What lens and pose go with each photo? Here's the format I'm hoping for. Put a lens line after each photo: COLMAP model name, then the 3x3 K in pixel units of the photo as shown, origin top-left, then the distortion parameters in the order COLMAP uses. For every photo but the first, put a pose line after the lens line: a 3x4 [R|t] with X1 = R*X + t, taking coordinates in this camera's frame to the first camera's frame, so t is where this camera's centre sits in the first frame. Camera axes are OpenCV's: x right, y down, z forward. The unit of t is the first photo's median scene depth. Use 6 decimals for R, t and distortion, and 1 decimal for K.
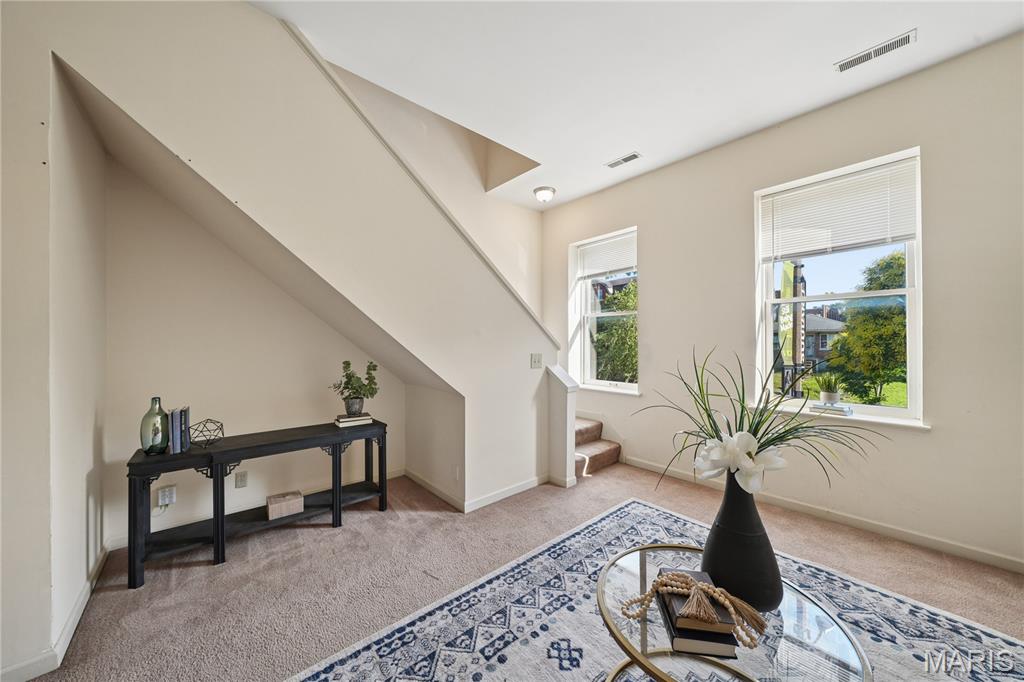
lens RADIAL K [[348.8, 0, 509.2], [0, 348.8, 340.7], [0, 0, 1]] dist [-0.006439, 0.000039]
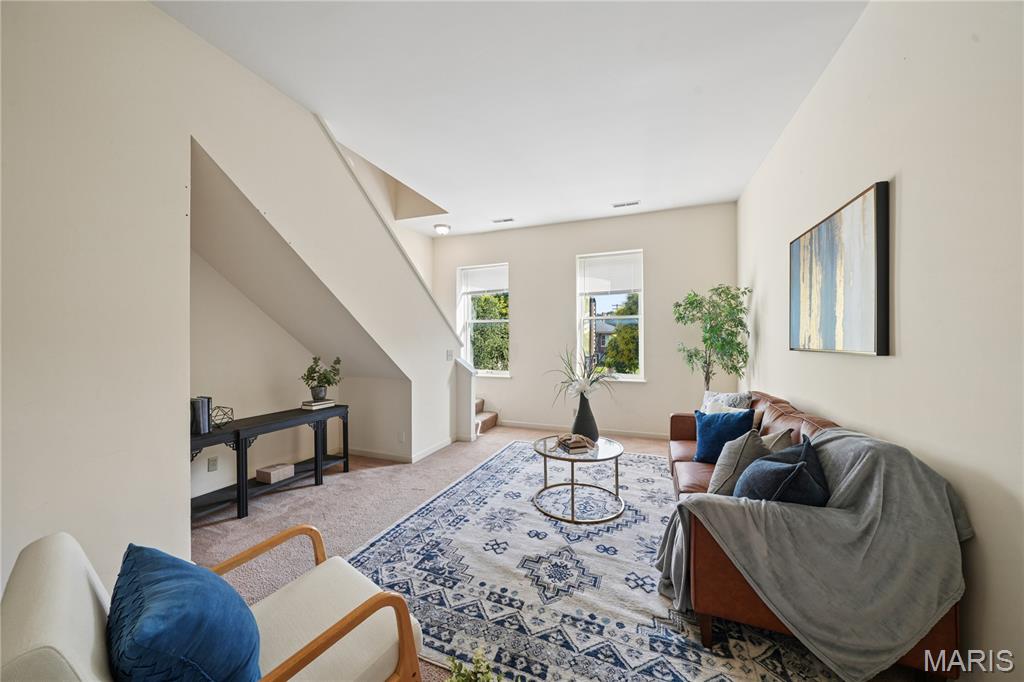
lens RADIAL K [[348.8, 0, 506.2], [0, 348.8, 335.3], [0, 0, 1]] dist [-0.006439, 0.000039]
pose [[0.893331, 0.007290, 0.449340, -0.425935], [-0.001966, 0.999922, -0.012315, -0.006720], [-0.449395, 0.010118, 0.893276, -0.437941]]
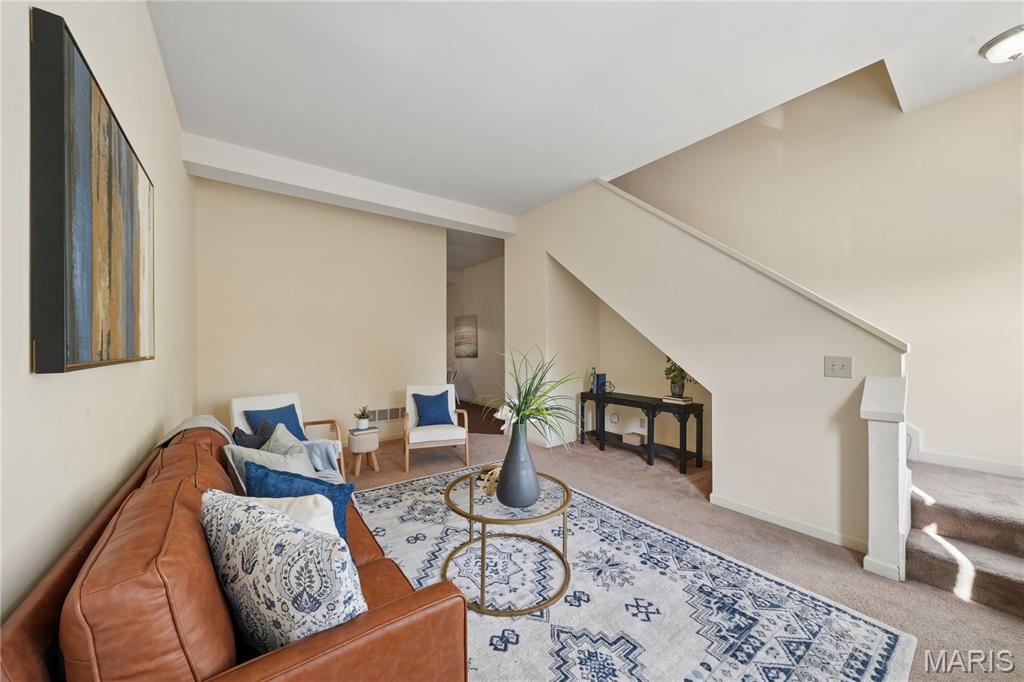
lens RADIAL K [[348.8, 0, 510.6], [0, 348.8, 347.7], [0, 0, 1]] dist [-0.006439, 0.000039]
pose [[-0.062885, 0.012541, -0.997942, 0.965305], [0.013198, 0.999844, 0.011733, 0.002468], [0.997934, -0.012433, -0.063041, 0.463490]]
